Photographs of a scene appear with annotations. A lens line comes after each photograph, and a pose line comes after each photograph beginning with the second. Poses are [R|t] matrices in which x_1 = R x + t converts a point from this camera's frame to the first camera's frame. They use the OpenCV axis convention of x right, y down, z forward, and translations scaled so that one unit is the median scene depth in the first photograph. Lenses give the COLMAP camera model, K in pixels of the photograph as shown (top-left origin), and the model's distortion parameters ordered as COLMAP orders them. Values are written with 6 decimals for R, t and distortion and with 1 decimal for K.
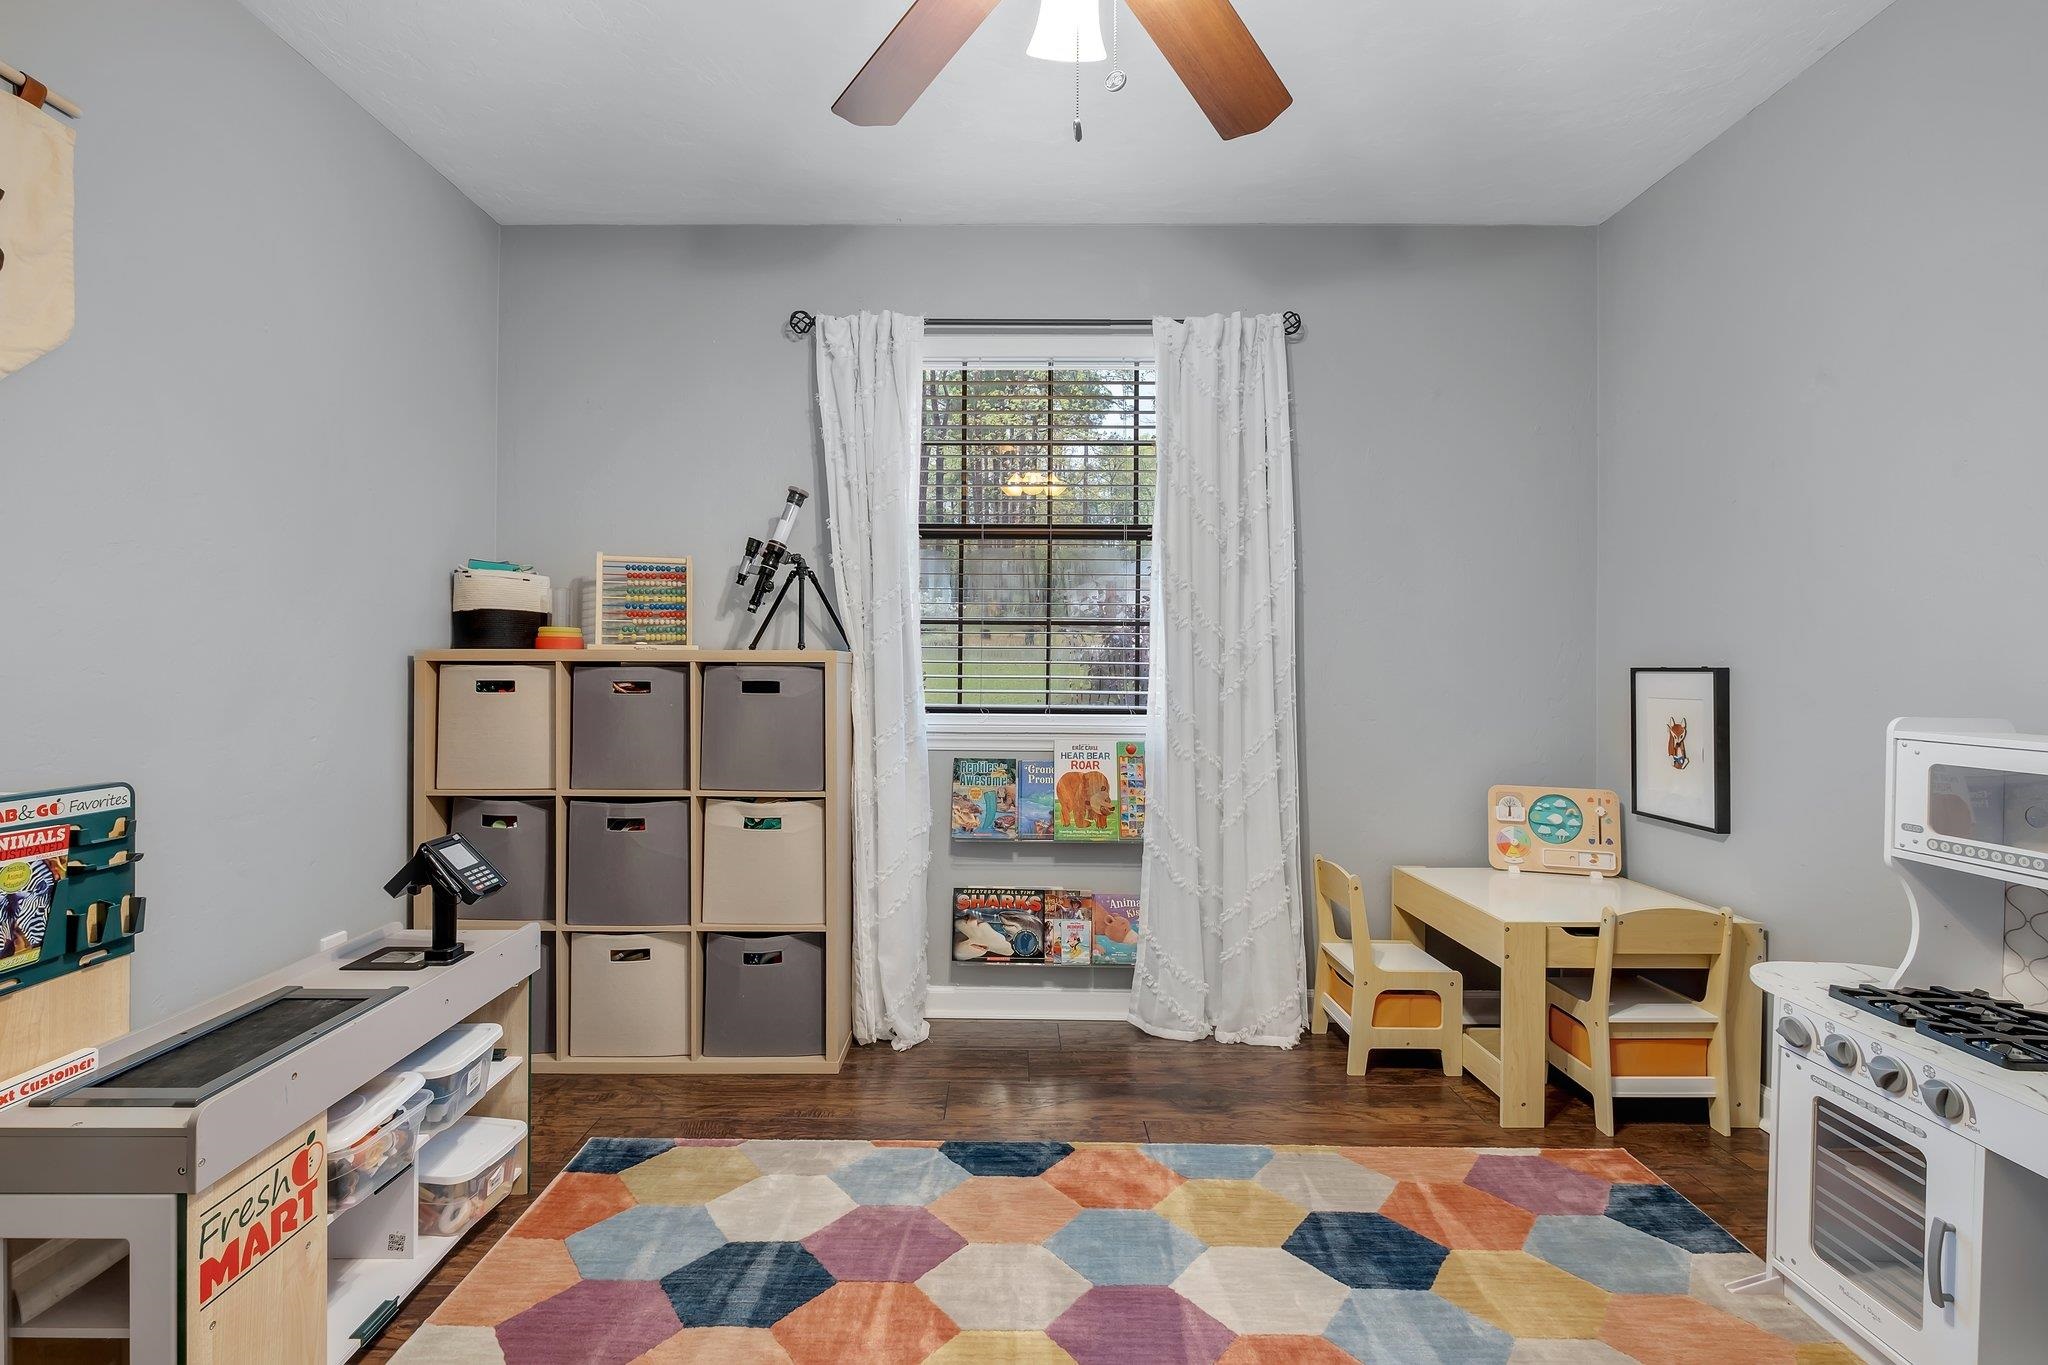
lens RADIAL K [[889.9, 0, 1013.9], [0, 889.9, 673.2], [0, 0, 1]] dist [-0.010496, 0.002202]
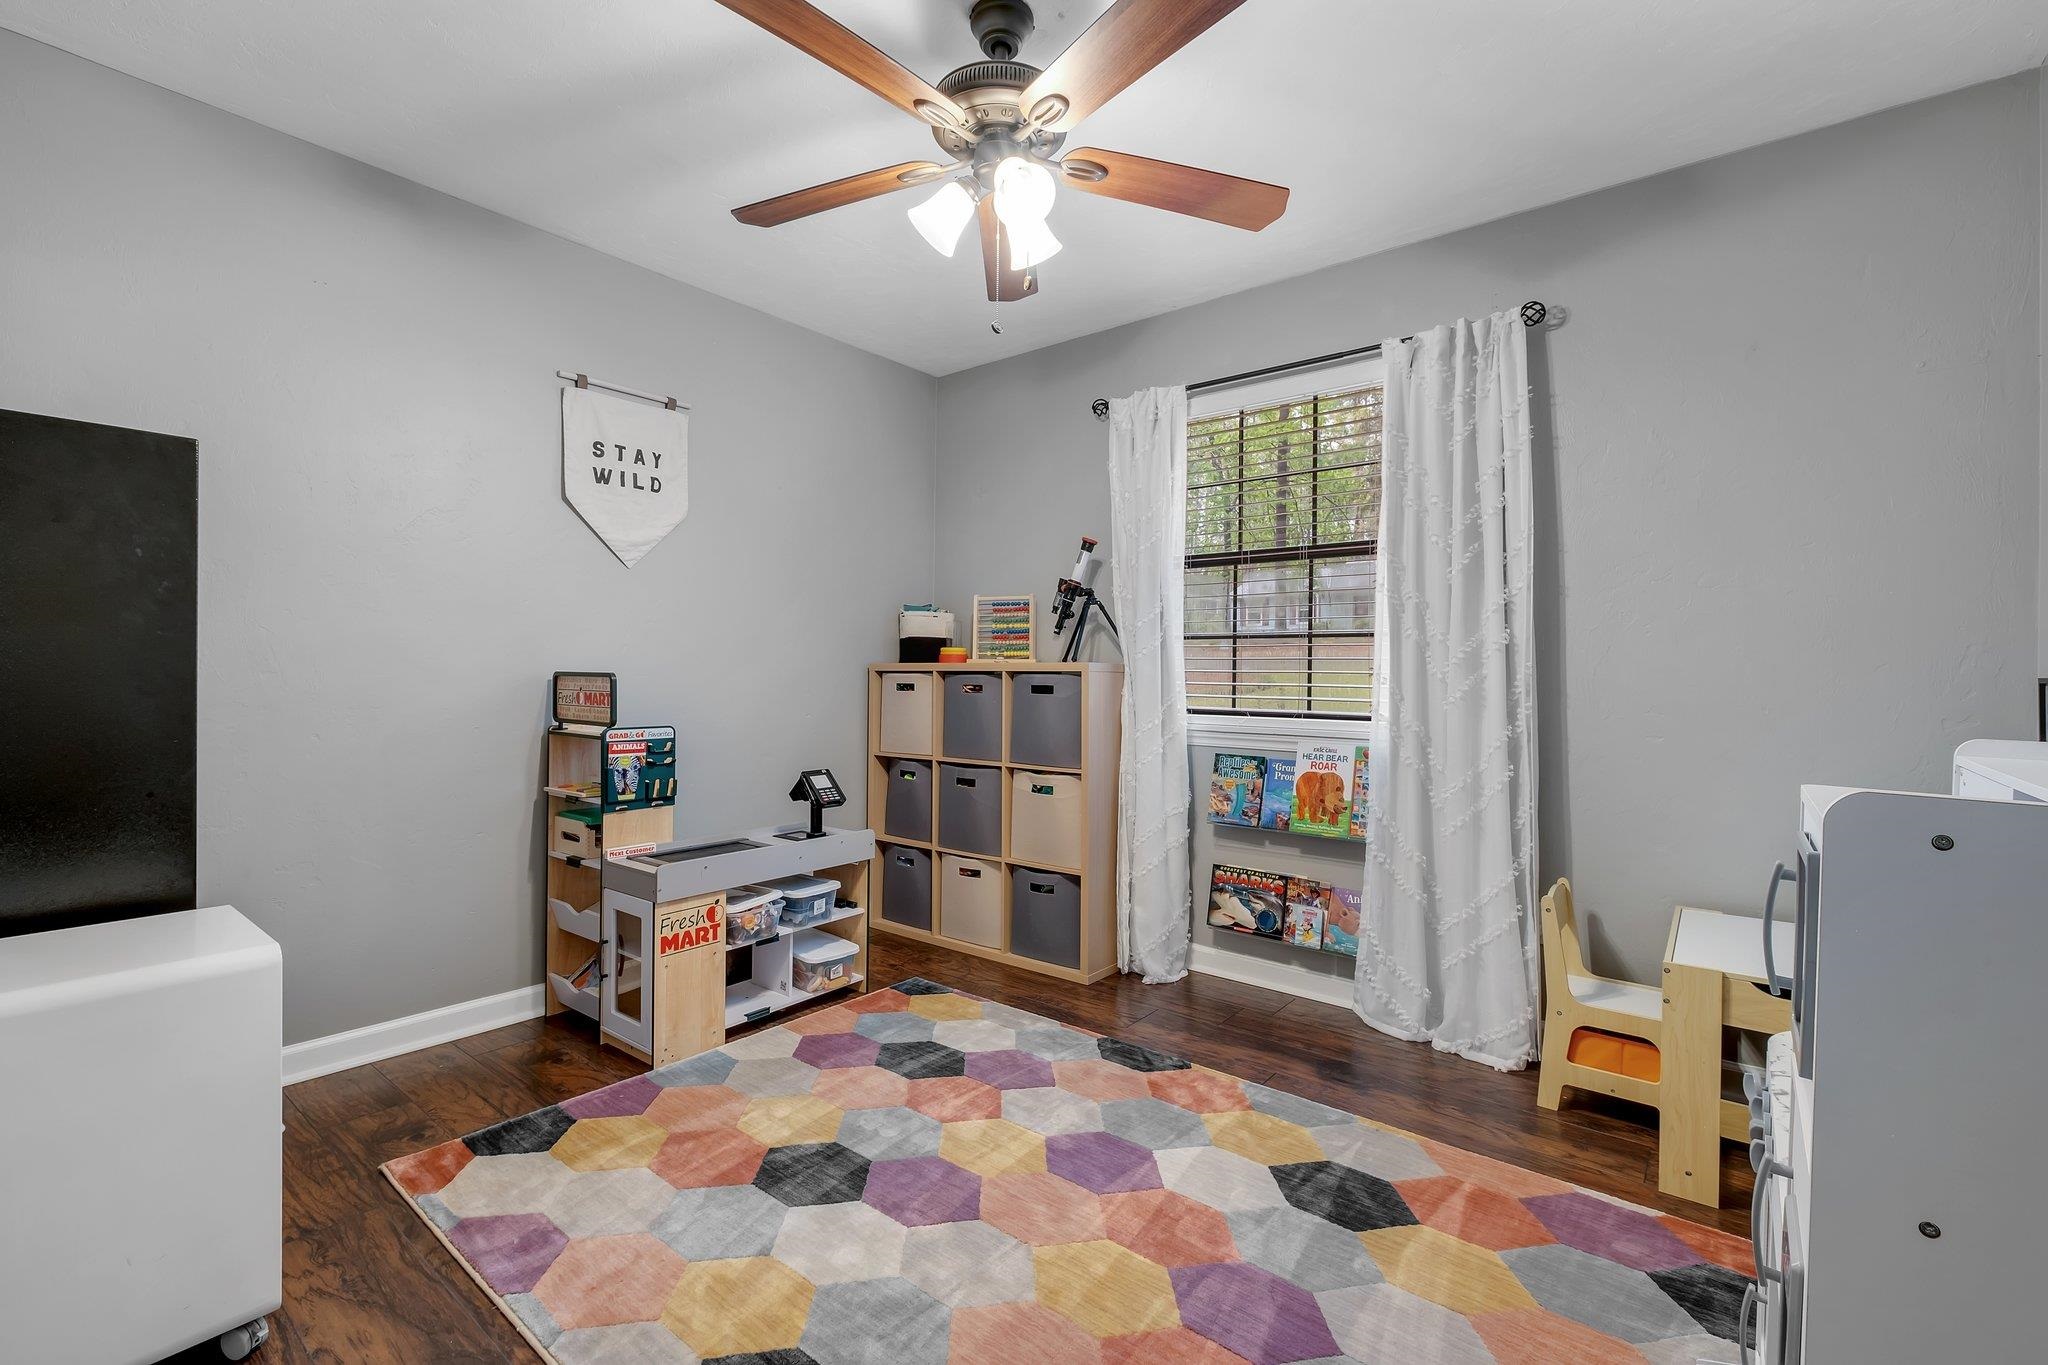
lens RADIAL K [[889.9, 0, 1010.6], [0, 889.9, 682.2], [0, 0, 1]] dist [-0.010496, 0.002202]
pose [[0.778081, 0.006568, -0.628129, 0.775903], [-0.008073, 0.999967, 0.000457, 0.005853], [0.628112, 0.004715, 0.778109, -0.138109]]
